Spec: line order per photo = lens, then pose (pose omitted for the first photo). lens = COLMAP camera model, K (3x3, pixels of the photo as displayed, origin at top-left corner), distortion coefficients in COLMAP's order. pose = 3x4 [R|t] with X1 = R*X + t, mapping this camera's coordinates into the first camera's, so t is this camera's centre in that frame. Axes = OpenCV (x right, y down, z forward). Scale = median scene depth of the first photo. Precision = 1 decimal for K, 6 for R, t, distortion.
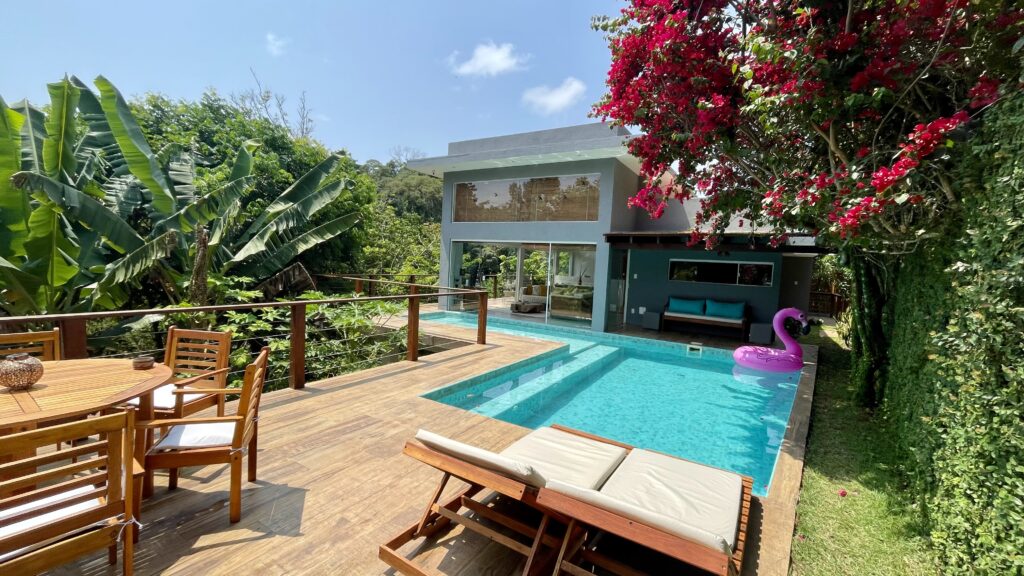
lens RADIAL K [[394.9, 0, 551.4], [0, 394.9, 290.1], [0, 0, 1]] dist [0.000035, 0.000026]
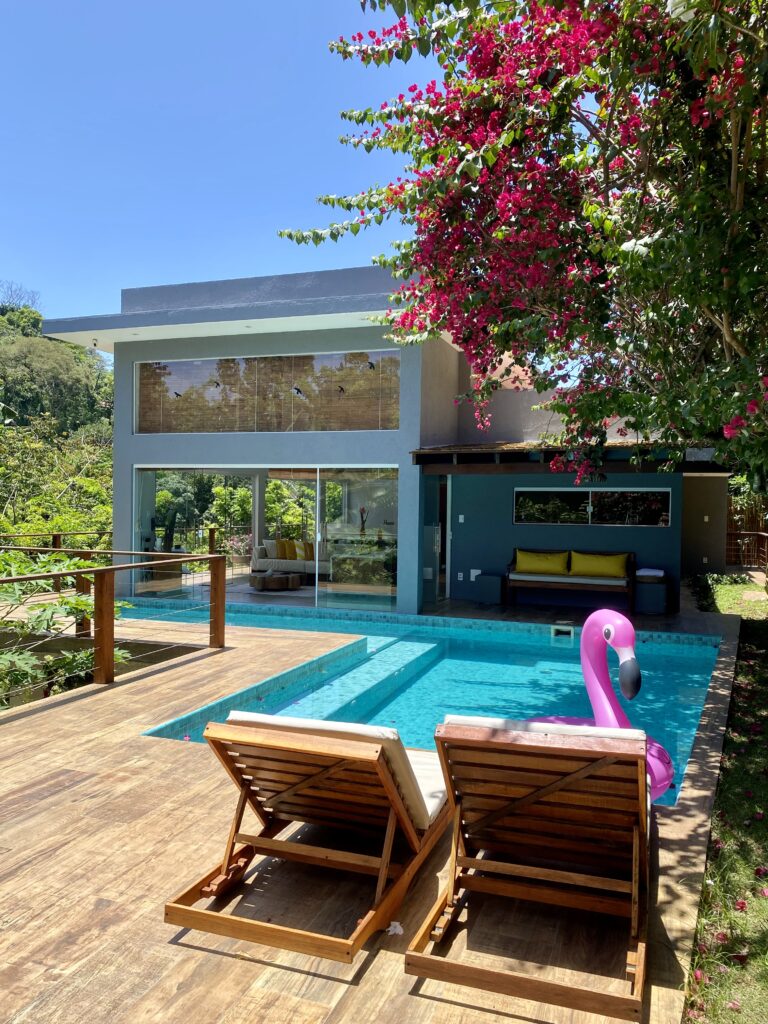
lens RADIAL K [[812.9, 0, 384.0], [0, 812.9, 512.0], [0, 0, 1]] dist [-0.002823, -0.002058]
pose [[0.984936, -0.050612, 0.165348, -0.139940], [0.059164, 0.997131, -0.047209, 0.008747], [-0.162484, 0.056280, 0.985105, -0.263469]]
